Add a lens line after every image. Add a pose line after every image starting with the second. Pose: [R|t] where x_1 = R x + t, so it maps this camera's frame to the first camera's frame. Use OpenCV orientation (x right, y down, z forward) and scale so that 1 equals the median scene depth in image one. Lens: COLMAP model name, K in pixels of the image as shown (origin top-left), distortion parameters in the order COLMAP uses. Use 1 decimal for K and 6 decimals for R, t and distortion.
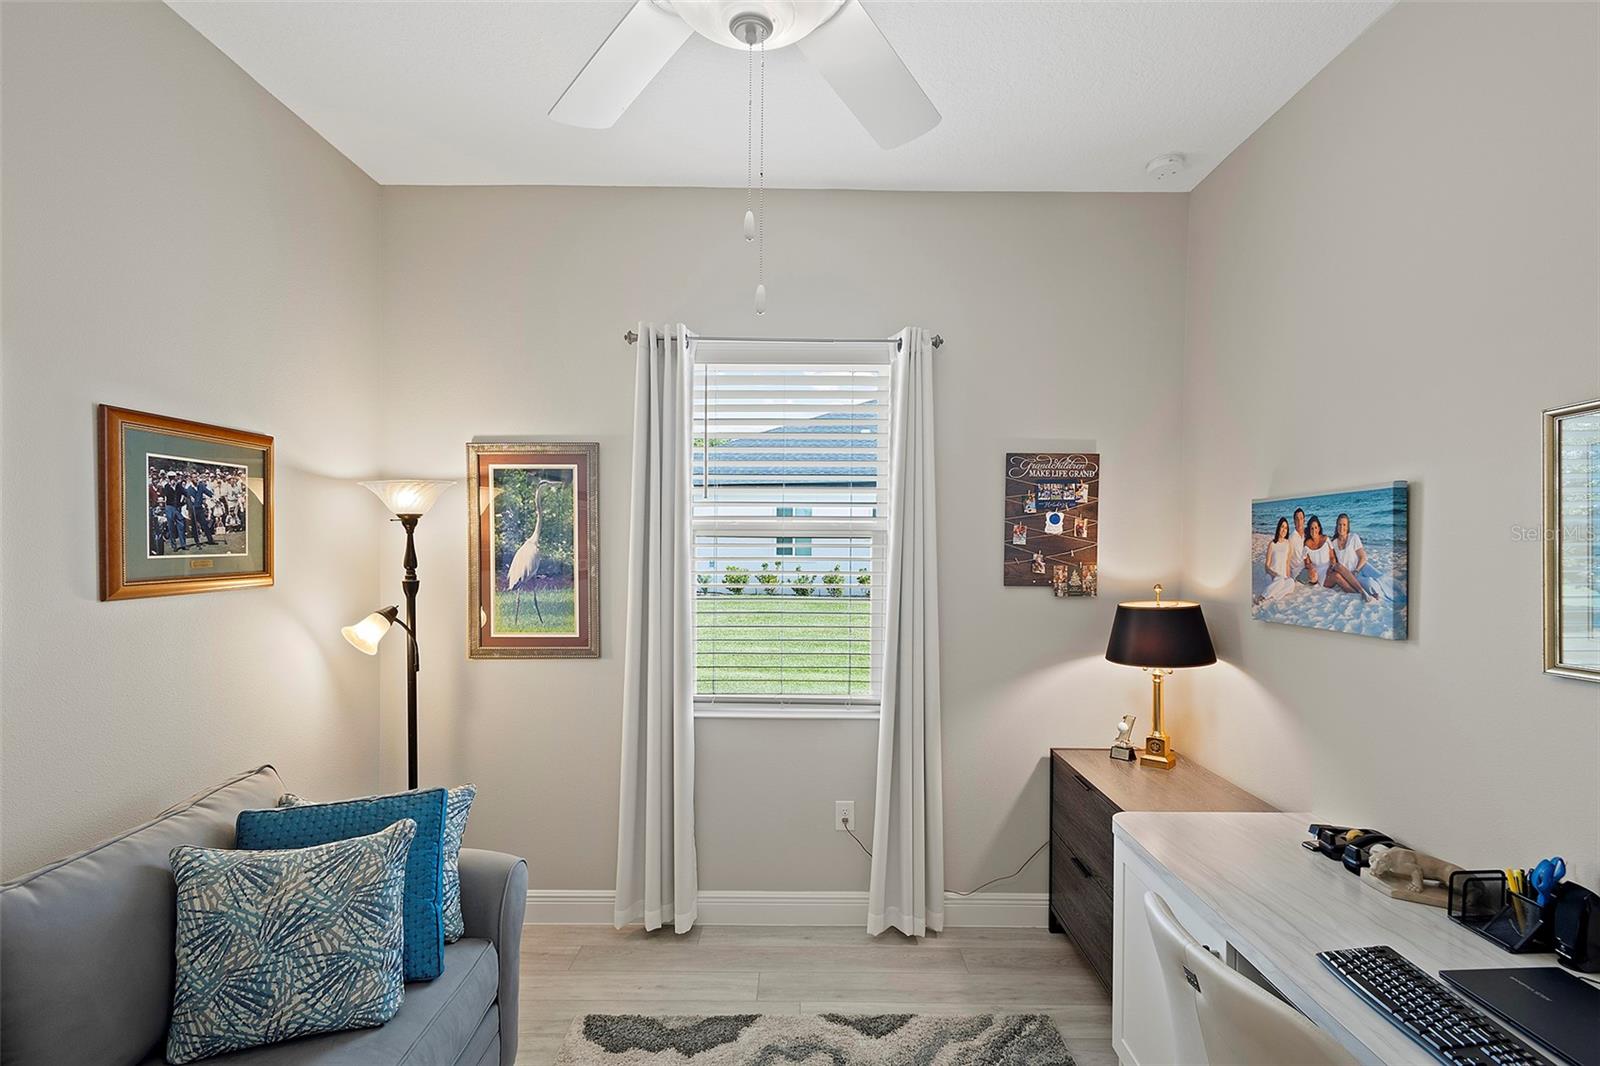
lens RADIAL K [[739.1, 0, 798.1], [0, 739.1, 560.4], [0, 0, 1]] dist [0.011901, -0.002657]
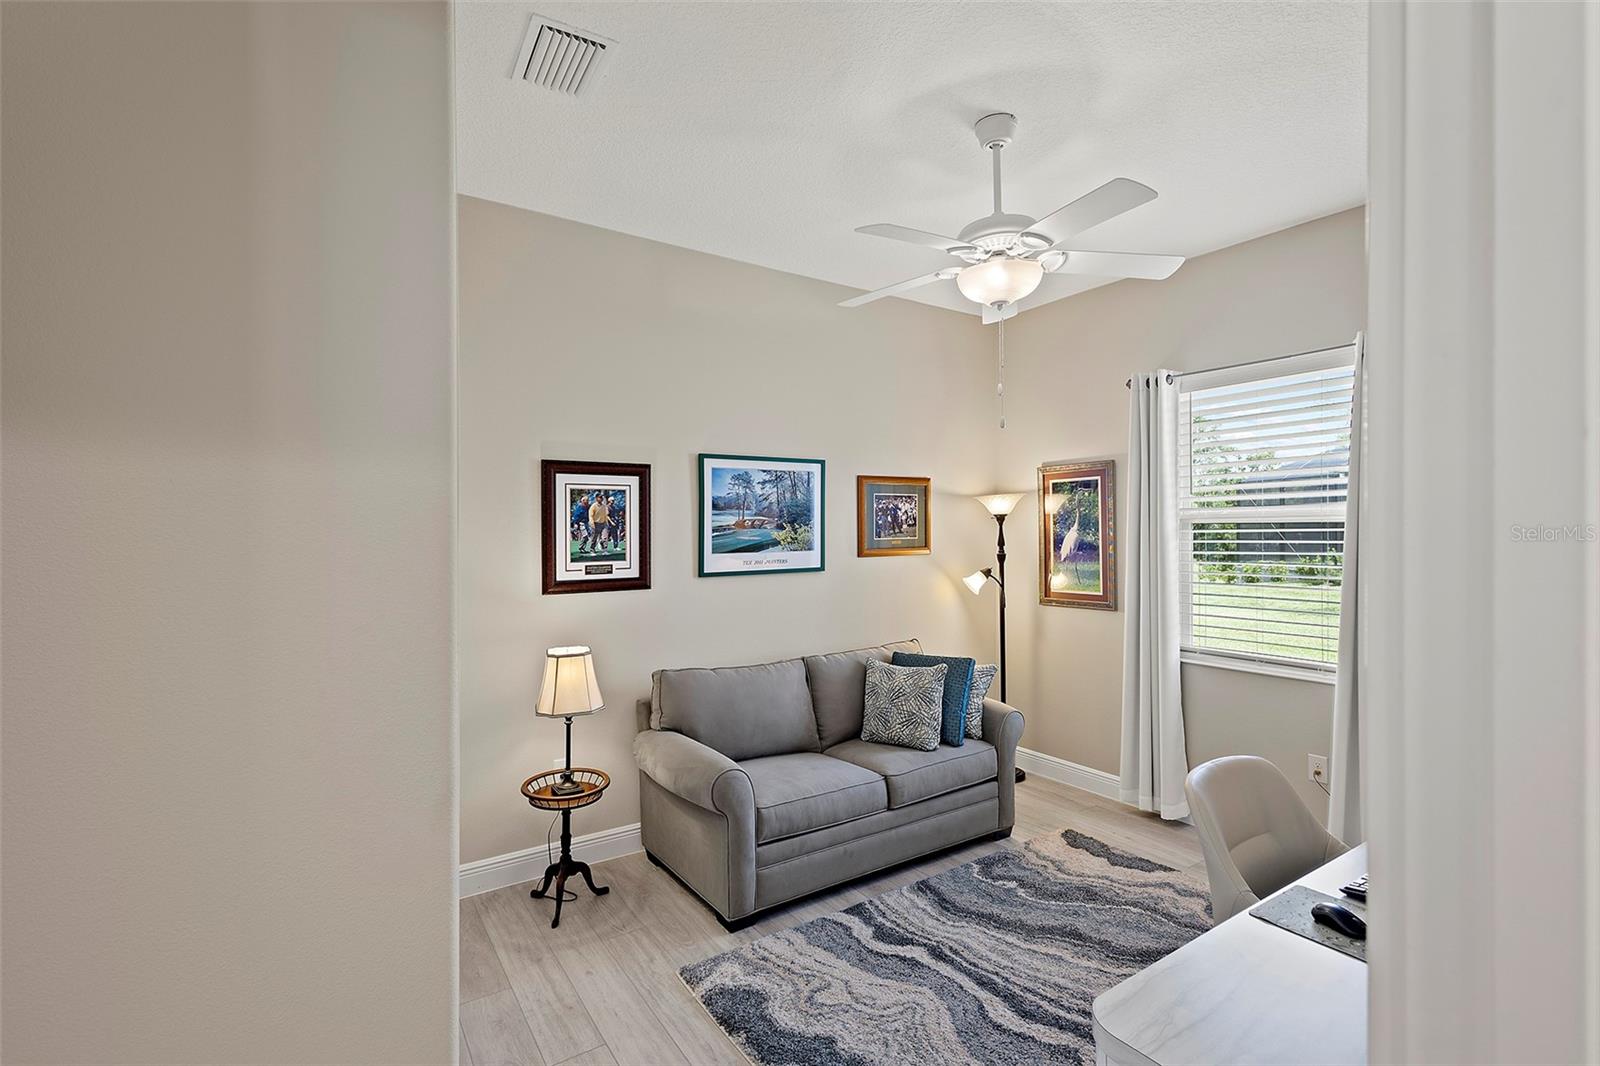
lens RADIAL K [[739.1, 0, 799.2], [0, 739.1, 536.4], [0, 0, 1]] dist [0.011901, -0.002657]
pose [[0.556028, -0.005526, -0.831145, 0.618364], [-0.008515, 0.999888, -0.012344, 0.012495], [0.831120, 0.013941, 0.555919, -0.316351]]
